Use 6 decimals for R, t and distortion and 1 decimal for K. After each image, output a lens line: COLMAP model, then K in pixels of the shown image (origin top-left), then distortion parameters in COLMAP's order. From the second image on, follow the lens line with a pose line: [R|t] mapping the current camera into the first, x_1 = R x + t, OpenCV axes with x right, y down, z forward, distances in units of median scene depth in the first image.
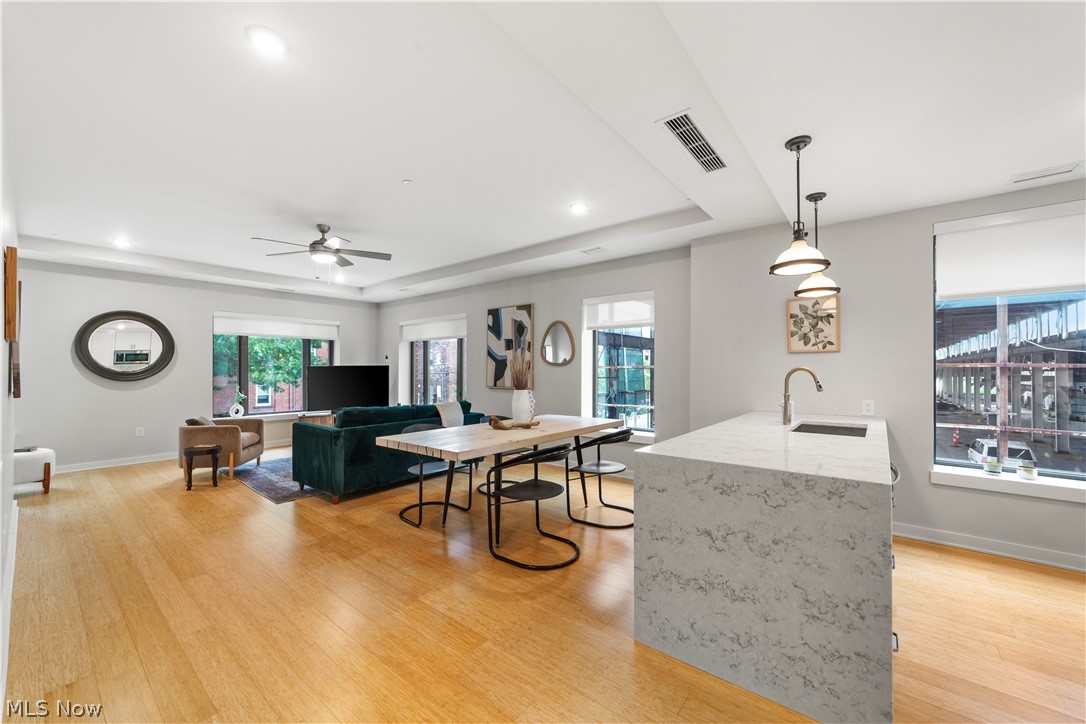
lens RADIAL K [[426.5, 0, 550.8], [0, 426.5, 365.2], [0, 0, 1]] dist [-0.012533, 0.000089]
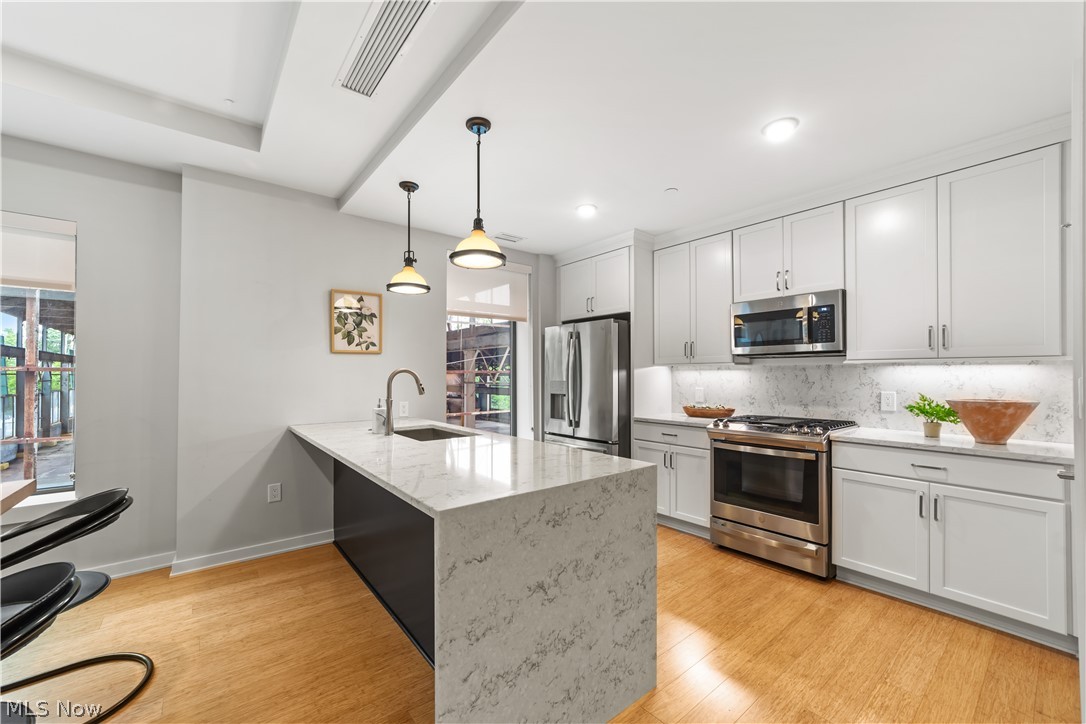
lens RADIAL K [[426.5, 0, 546.1], [0, 426.5, 371.3], [0, 0, 1]] dist [-0.012533, 0.000089]
pose [[0.225087, 0.005856, 0.974321, -0.355603], [-0.007728, 0.999961, -0.004224, 0.019155], [-0.974308, -0.006579, 0.225123, 0.812753]]
